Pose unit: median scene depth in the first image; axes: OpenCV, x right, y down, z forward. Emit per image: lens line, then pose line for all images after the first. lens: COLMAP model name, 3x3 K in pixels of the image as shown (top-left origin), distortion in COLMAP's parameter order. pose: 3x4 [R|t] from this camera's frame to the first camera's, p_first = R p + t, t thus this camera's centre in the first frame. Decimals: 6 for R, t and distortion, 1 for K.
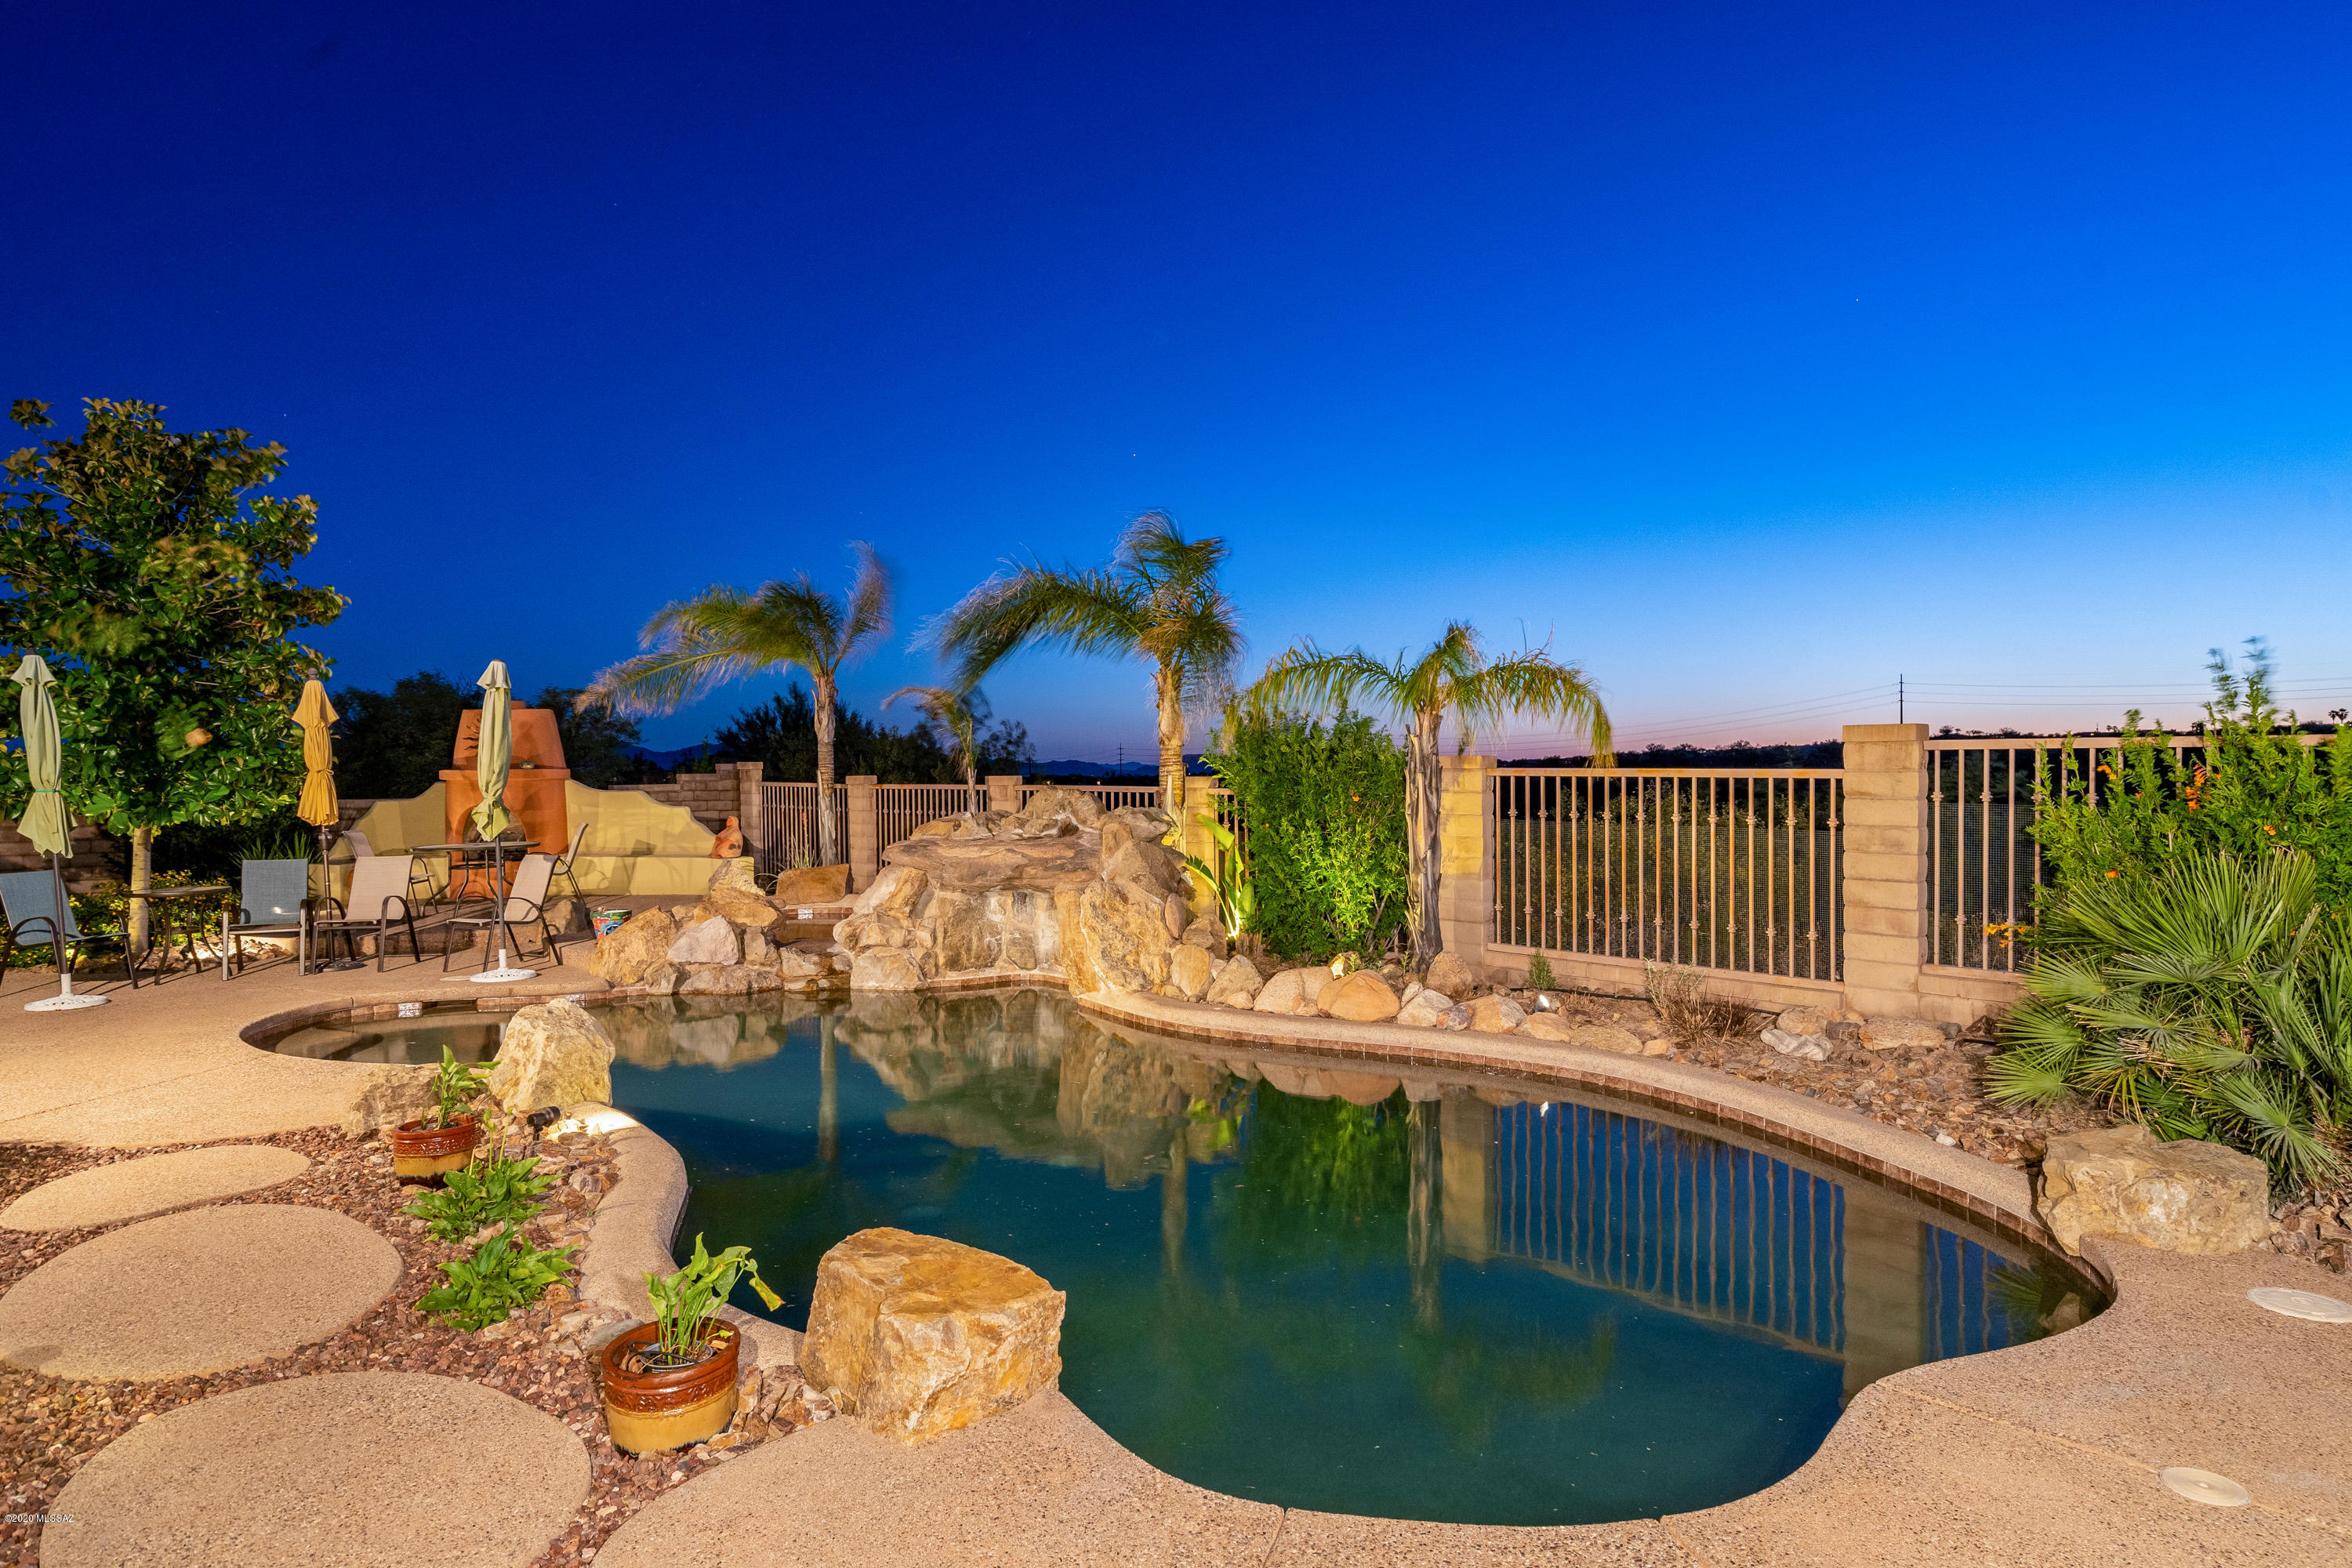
lens RADIAL K [[1405.4, 0, 1175.7], [0, 1405.4, 788.6], [0, 0, 1]] dist [0.005847, 0.001930]
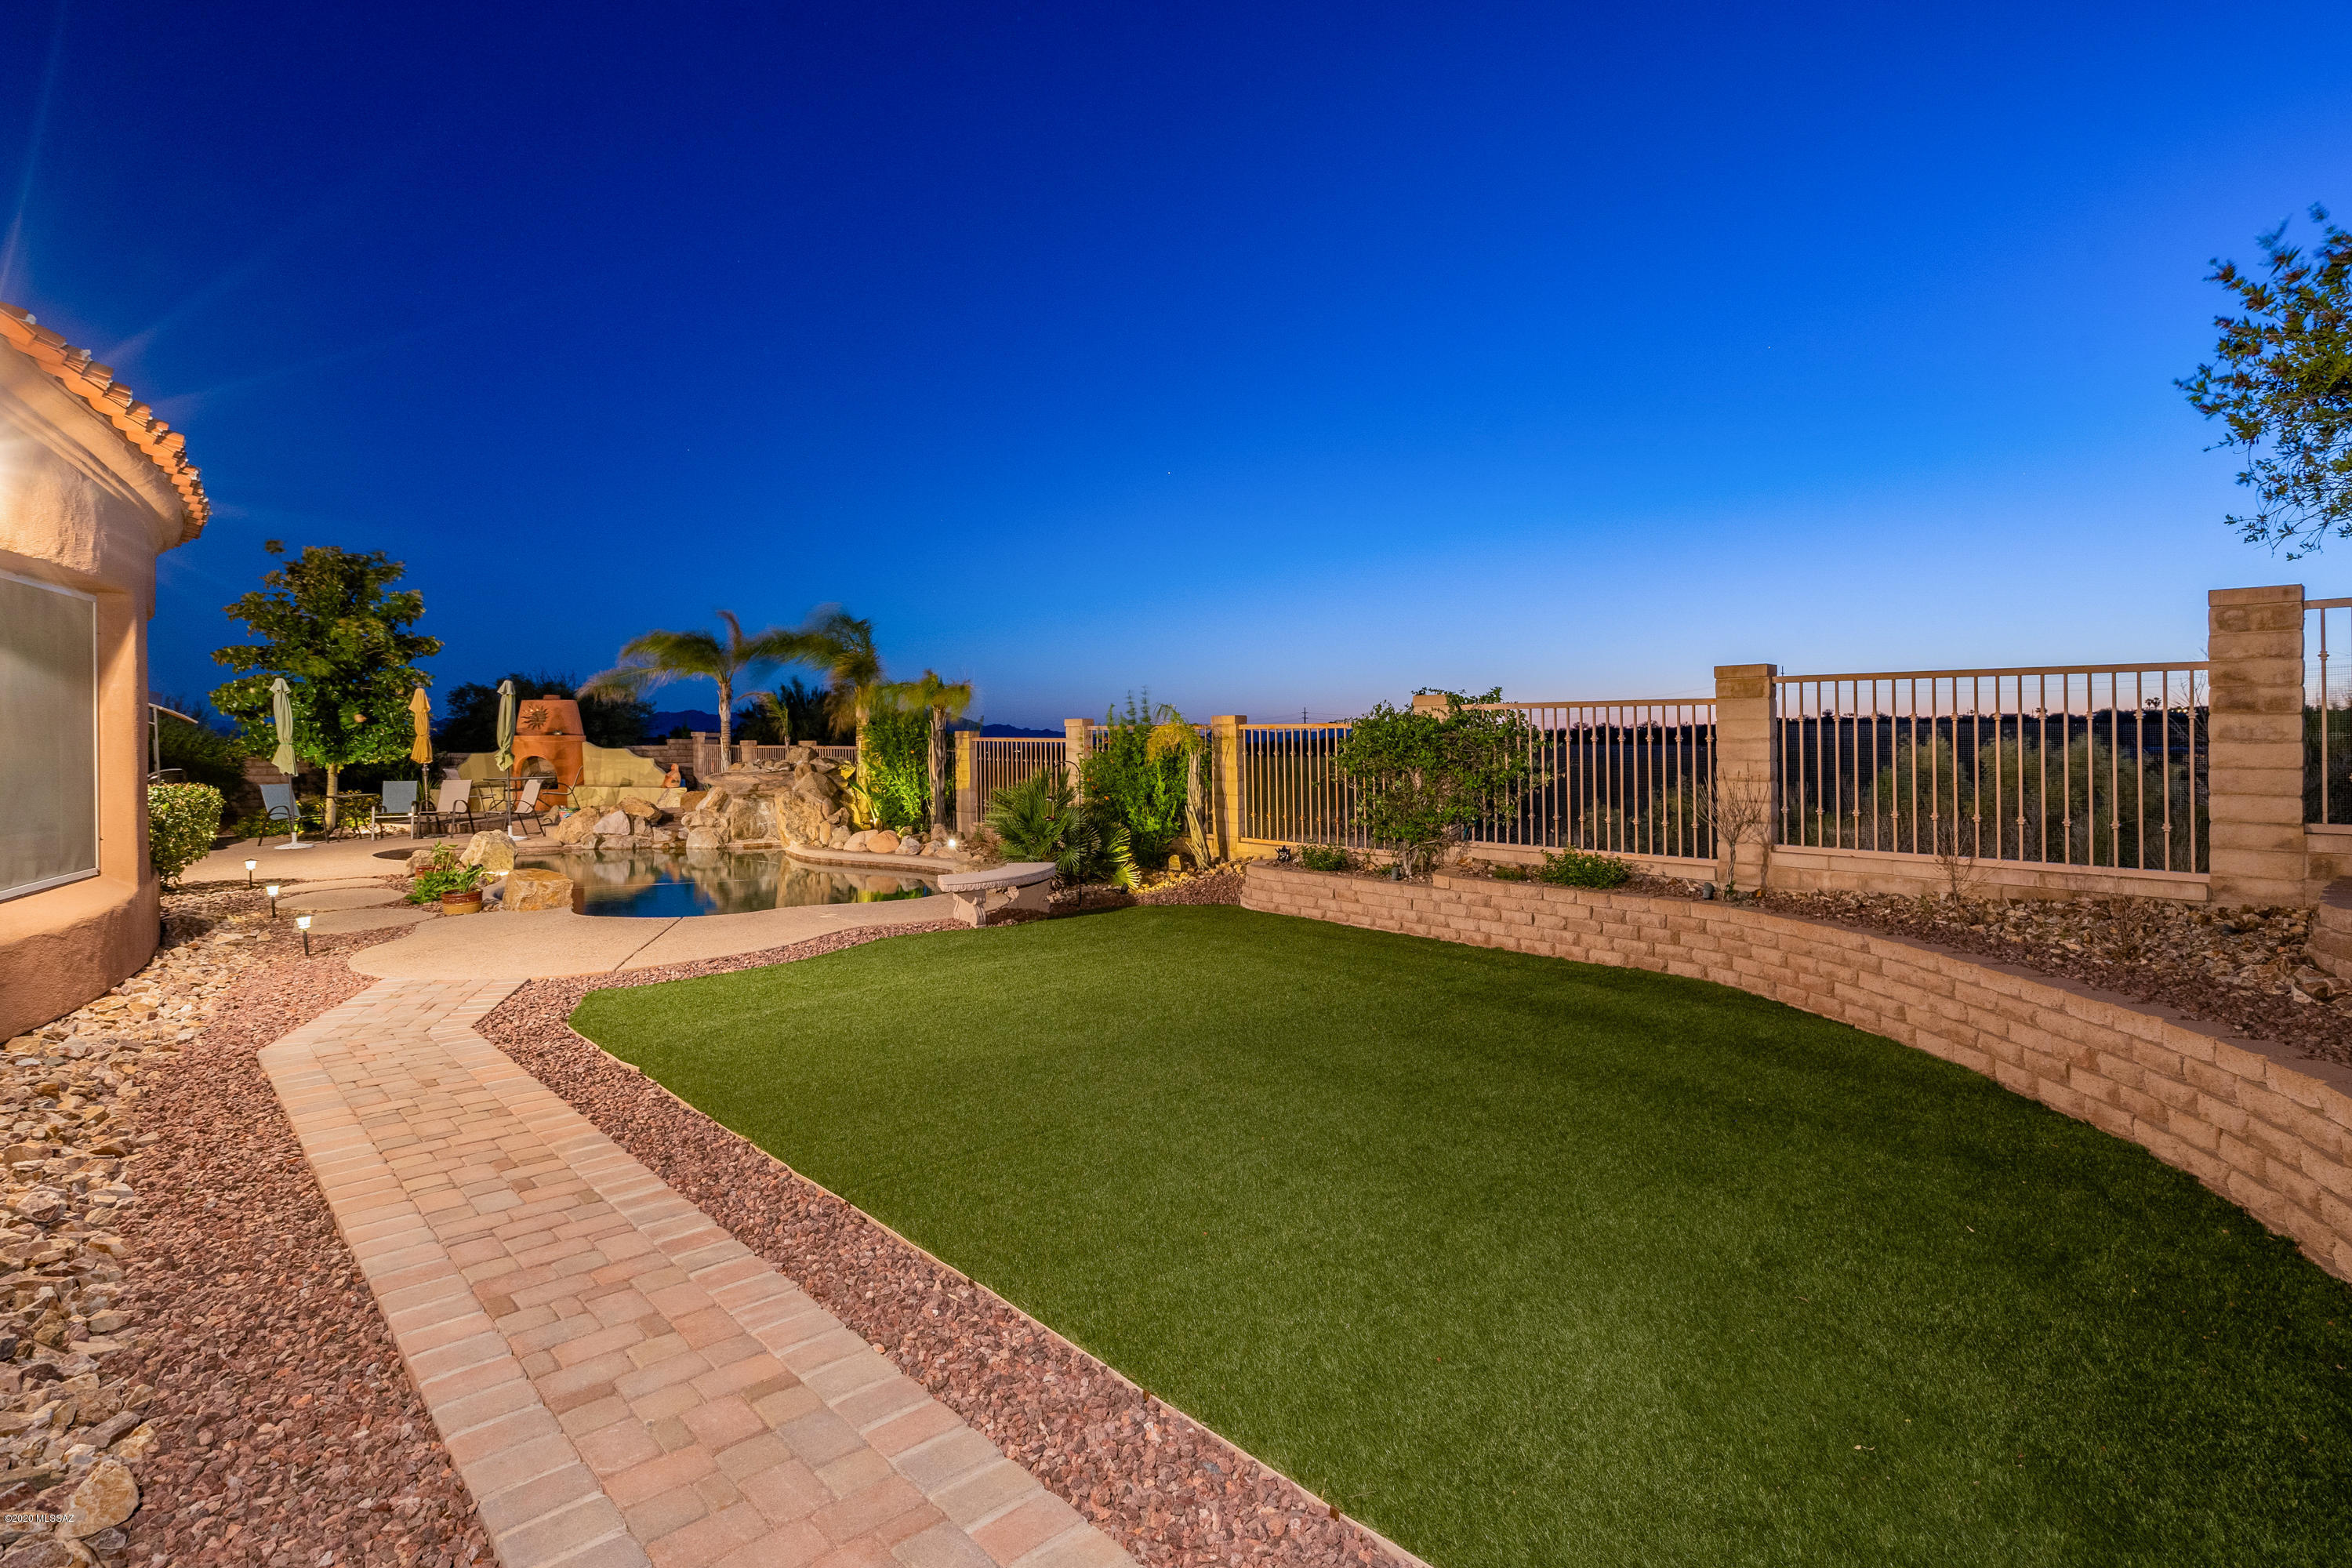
lens RADIAL K [[1180.8, 0, 1176.5], [0, 1180.8, 762.1], [0, 0, 1]] dist [0.001021, -0.000760]
pose [[0.999813, 0.005886, -0.018448, 0.463292], [-0.005773, 0.999965, 0.006131, 0.008308], [0.018483, -0.006023, 0.999811, -0.609179]]
